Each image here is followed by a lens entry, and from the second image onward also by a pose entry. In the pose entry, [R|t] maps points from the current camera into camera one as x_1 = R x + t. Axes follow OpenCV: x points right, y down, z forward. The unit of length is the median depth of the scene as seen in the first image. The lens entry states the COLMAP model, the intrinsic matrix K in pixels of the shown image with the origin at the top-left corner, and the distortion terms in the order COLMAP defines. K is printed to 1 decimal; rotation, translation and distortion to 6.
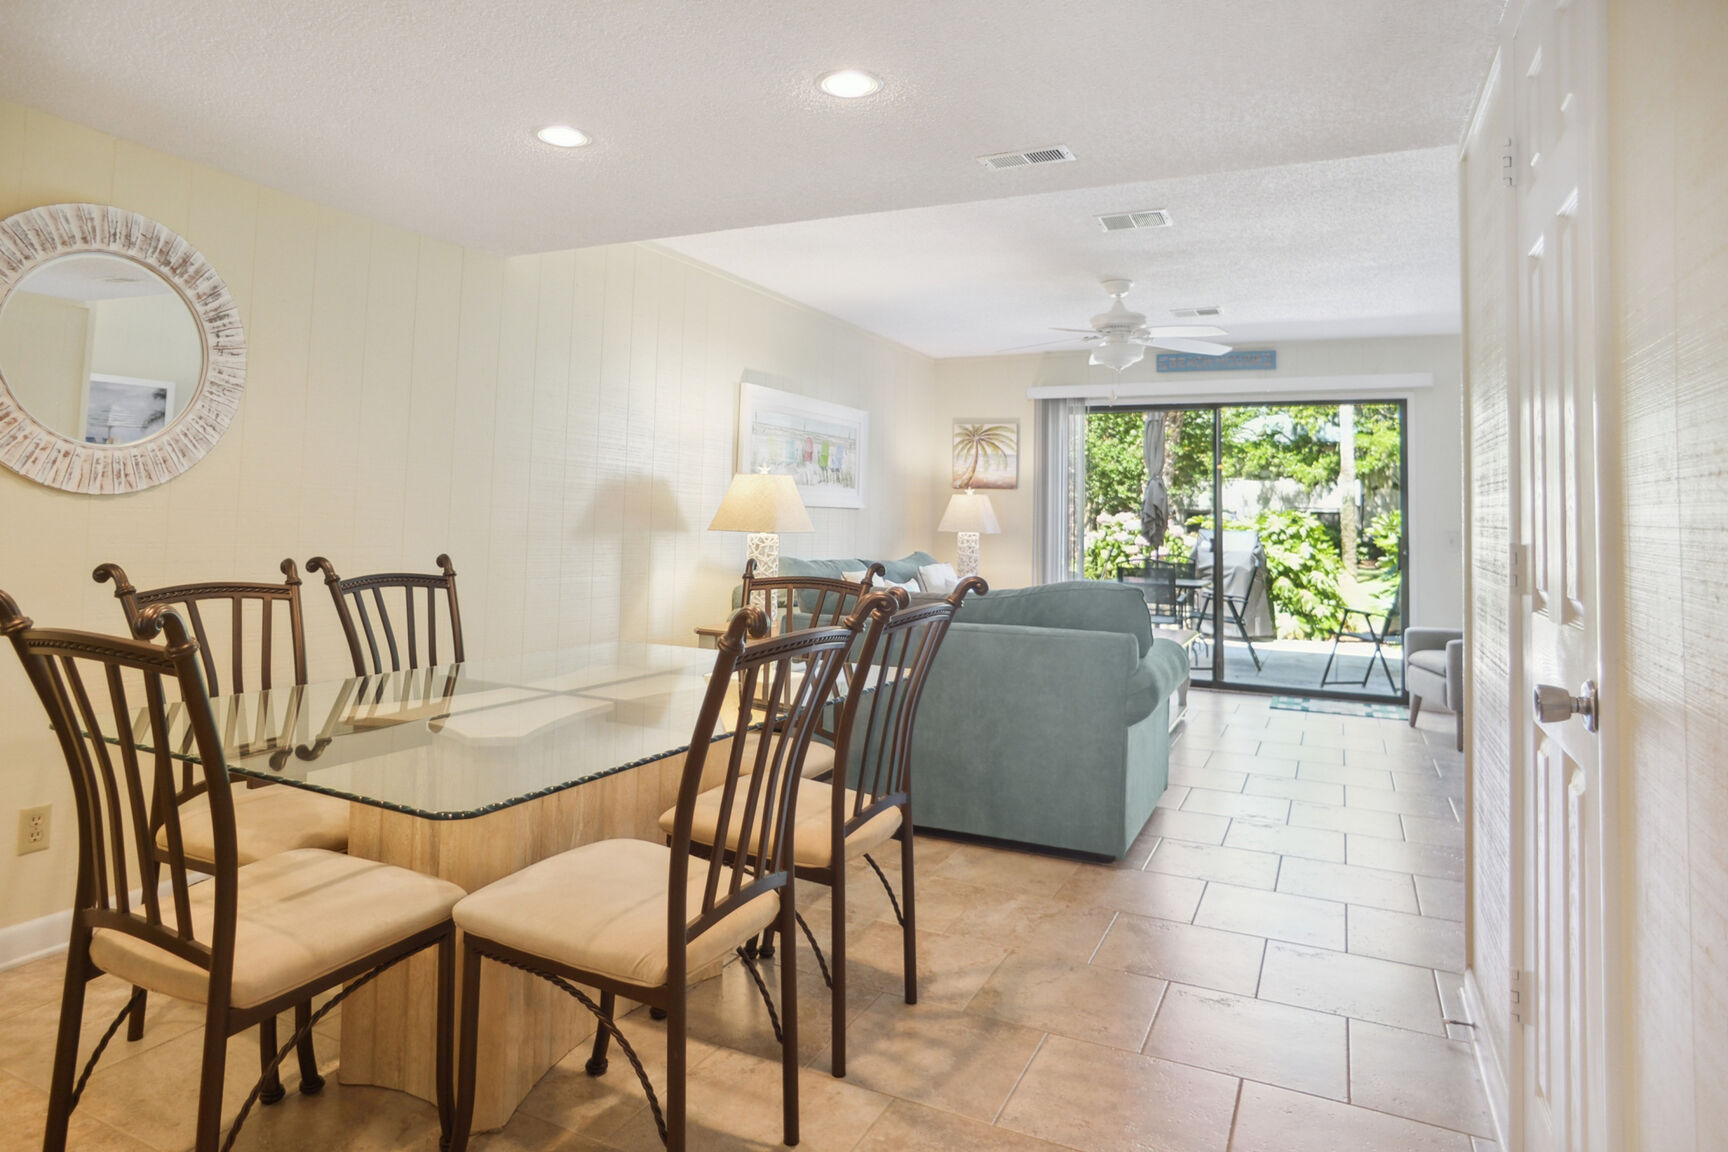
lens RADIAL K [[1012.4, 0, 869.0], [0, 1012.4, 469.7], [0, 0, 1]] dist [-0.005584, -0.000698]
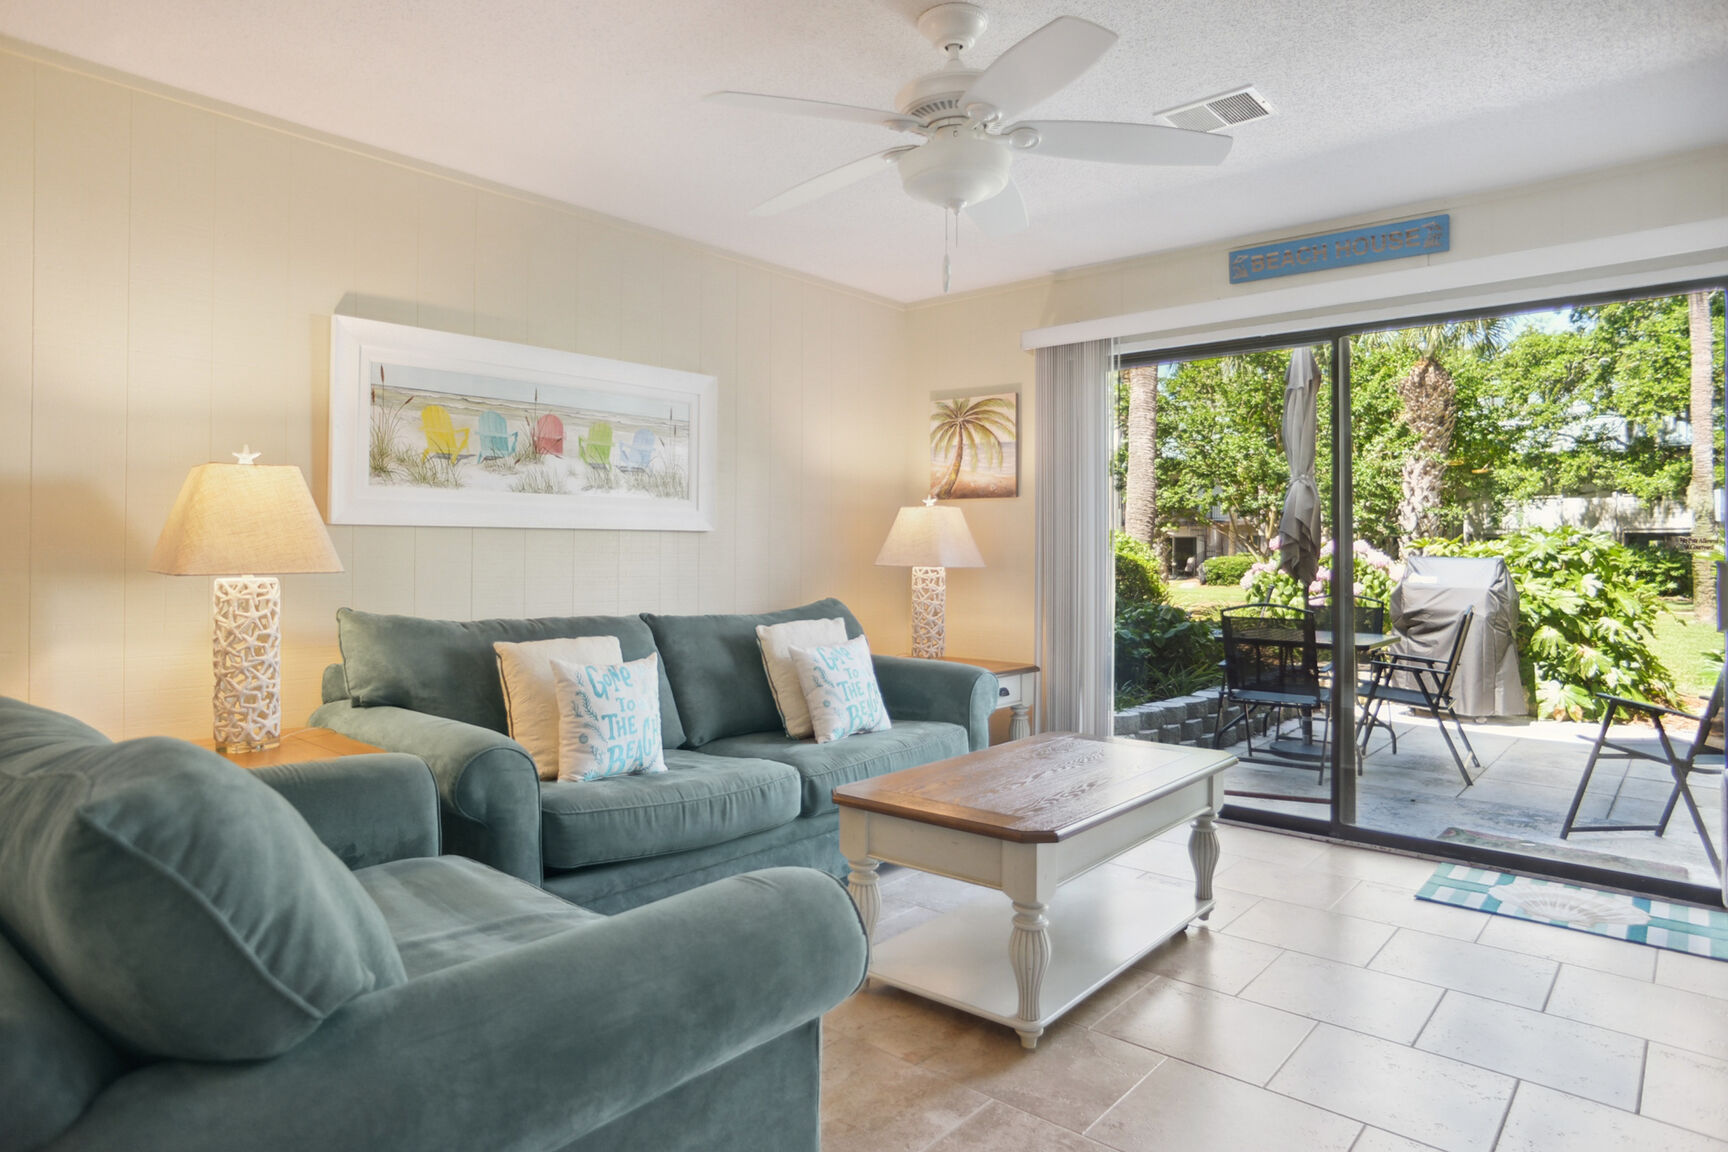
lens RADIAL K [[1007.2, 0, 856.2], [0, 1007.2, 548.7], [0, 0, 1]] dist [-0.050044, 0.039662]
pose [[0.962480, -0.018435, -0.270727, 0.149958], [0.030123, 0.998782, 0.039082, 0.016517], [0.269677, -0.045771, 0.961863, 0.254591]]
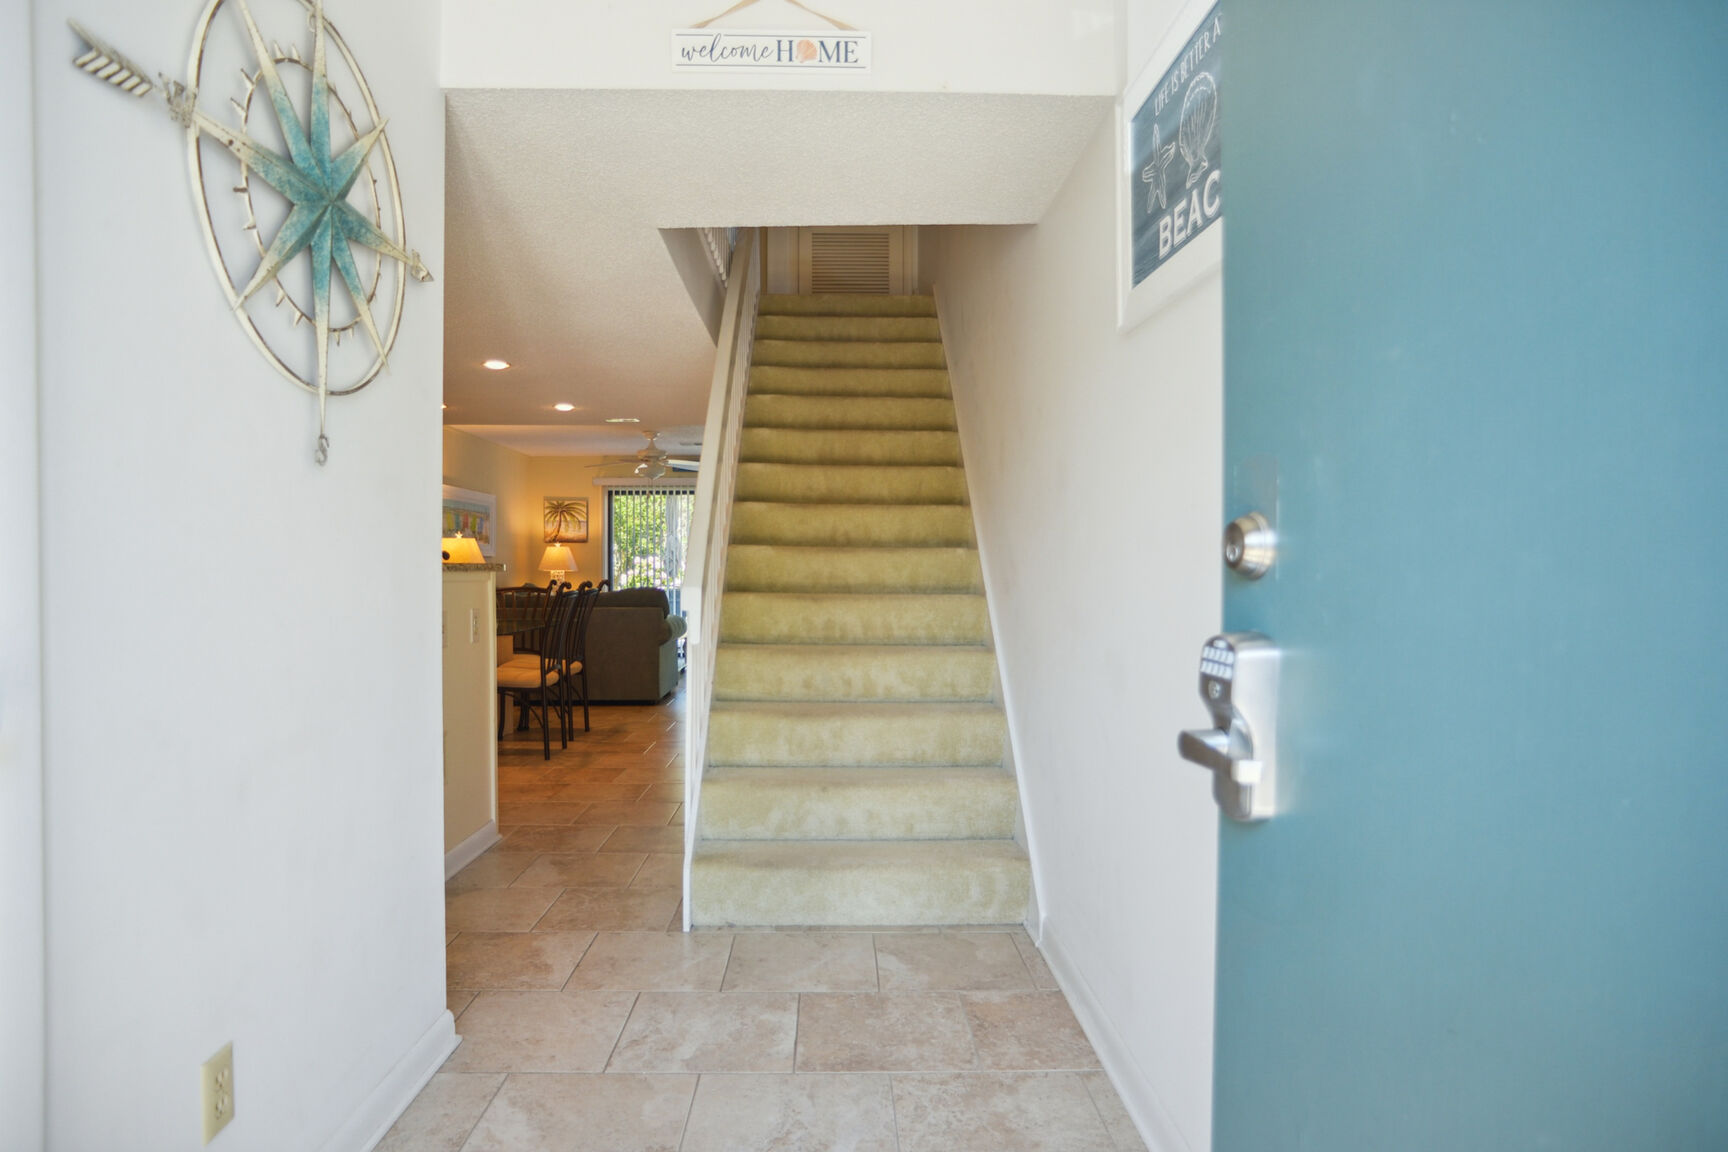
lens RADIAL K [[951.3, 0, 838.0], [0, 951.3, 567.9], [0, 0, 1]] dist [-0.082790, 0.081192]
pose [[0.902177, -0.022506, 0.430779, -0.094643], [-0.000267, 0.998609, 0.052732, -0.013295], [-0.431367, -0.047688, 0.900915, -0.345683]]
